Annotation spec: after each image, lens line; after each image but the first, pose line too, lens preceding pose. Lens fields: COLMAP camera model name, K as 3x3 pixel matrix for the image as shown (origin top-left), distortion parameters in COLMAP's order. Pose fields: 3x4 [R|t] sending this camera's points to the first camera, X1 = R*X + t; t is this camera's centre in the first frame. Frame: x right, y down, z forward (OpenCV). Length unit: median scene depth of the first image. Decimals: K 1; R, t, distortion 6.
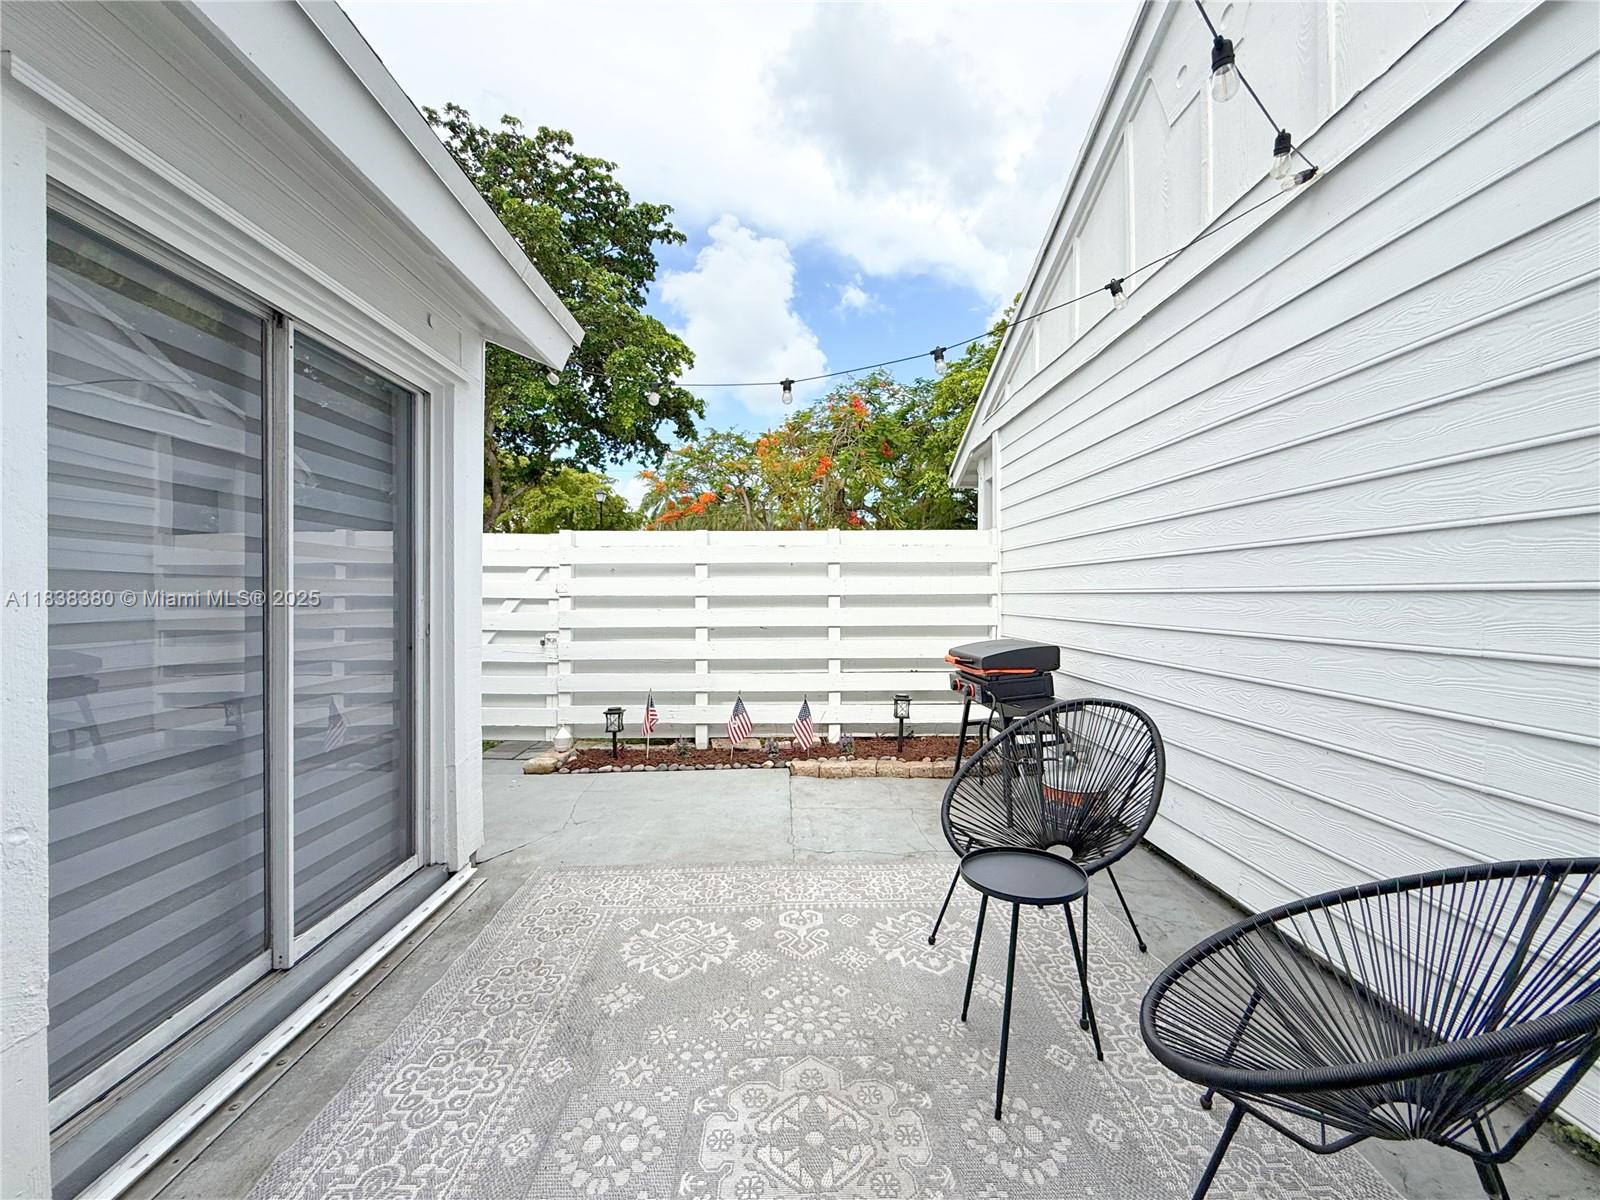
lens RADIAL K [[651.0, 0, 800.0], [0, 651.0, 600.0], [0, 0, 1]] dist [-0.000630, 0.000013]
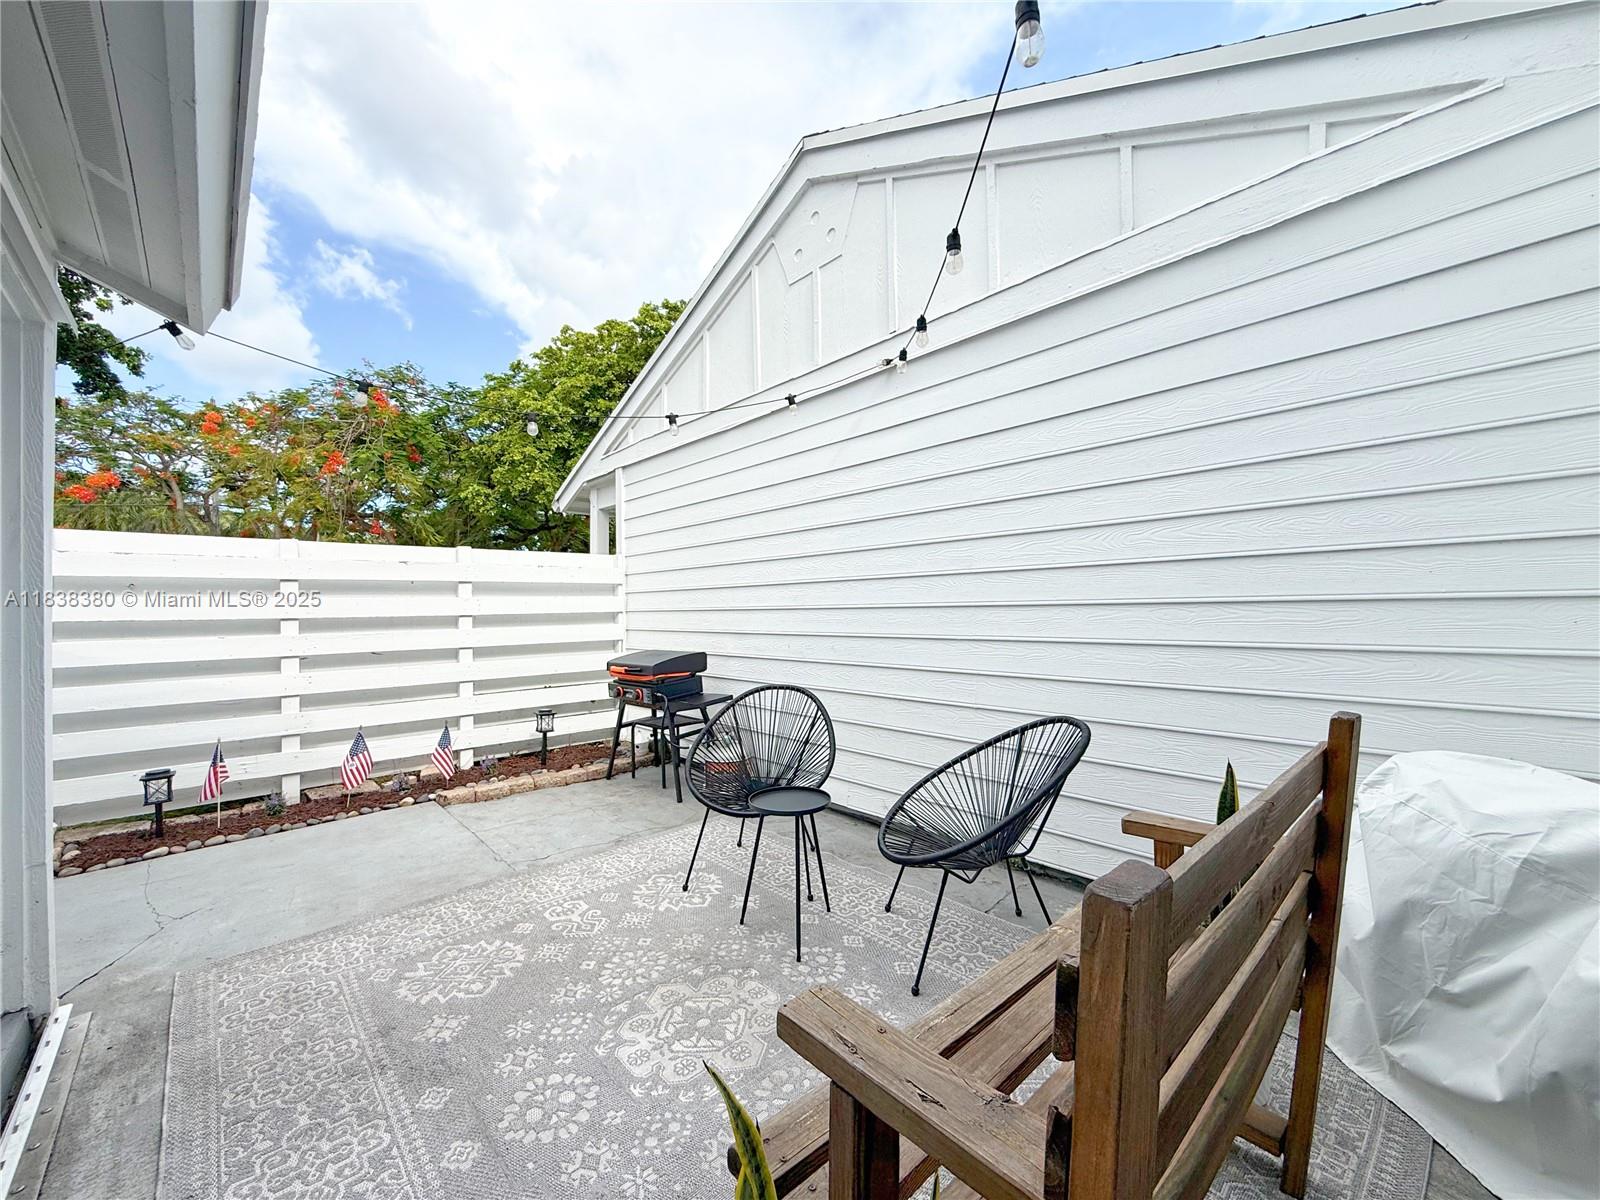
lens RADIAL K [[635.8, 0, 800.1], [0, 635.8, 610.9], [0, 0, 1]] dist [0.001387, -0.000094]
pose [[0.750807, -0.011547, 0.660421, -0.218883], [0.018953, 0.999812, -0.004066, -0.000689], [-0.660250, 0.015570, 0.750885, -0.037738]]
